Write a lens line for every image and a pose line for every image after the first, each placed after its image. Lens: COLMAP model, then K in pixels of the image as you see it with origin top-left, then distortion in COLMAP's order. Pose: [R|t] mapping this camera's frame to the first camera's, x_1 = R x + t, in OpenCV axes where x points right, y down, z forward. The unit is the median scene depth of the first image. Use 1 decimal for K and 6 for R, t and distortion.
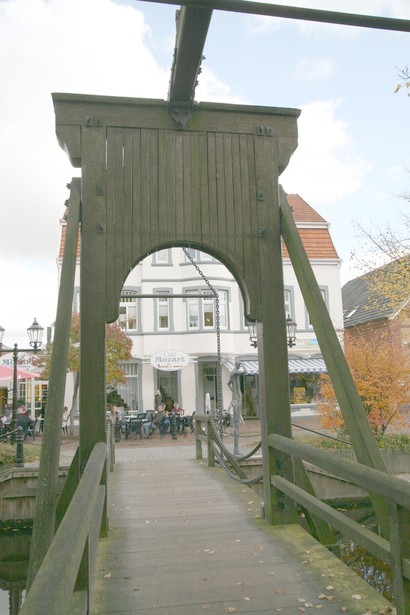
lens RADIAL K [[485.7, 0, 205.9], [0, 485.7, 318.3], [0, 0, 1]] dist [-0.055719, -0.002025]
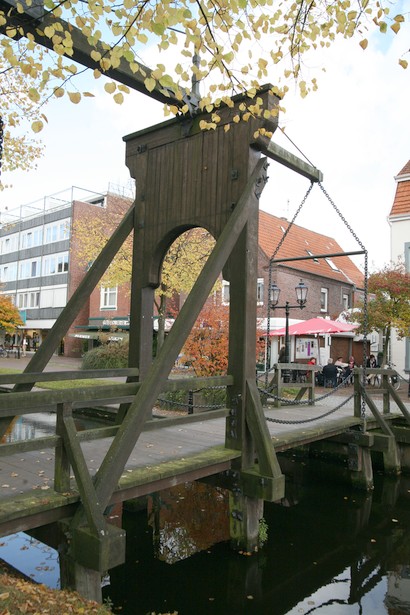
lens RADIAL K [[506.0, 0, 205.0], [0, 506.0, 307.5], [0, 0, 1]] dist [-0.012196, 0.004699]
pose [[0.634485, -0.004221, -0.772924, 1.036325], [0.057477, 0.997474, 0.041735, 0.011177], [0.770795, -0.070906, 0.633125, 0.150621]]
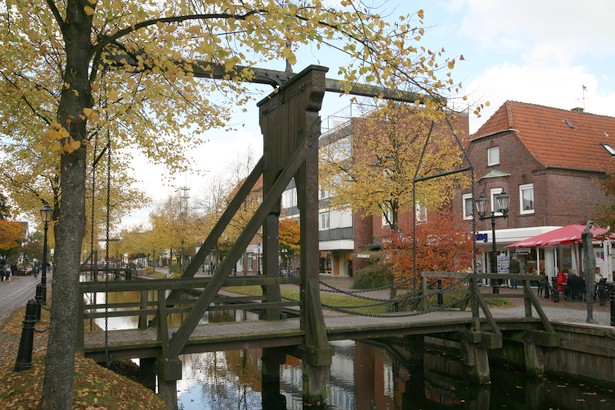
lens RADIAL K [[585.5, 0, 307.5], [0, 585.5, 205.0], [0, 0, 1]] dist [0.008444, 0.112283]
pose [[0.264236, -0.060888, -0.962534, 2.031751], [0.126575, 0.991562, -0.027977, 0.048148], [0.956116, -0.114440, 0.269713, 0.472237]]
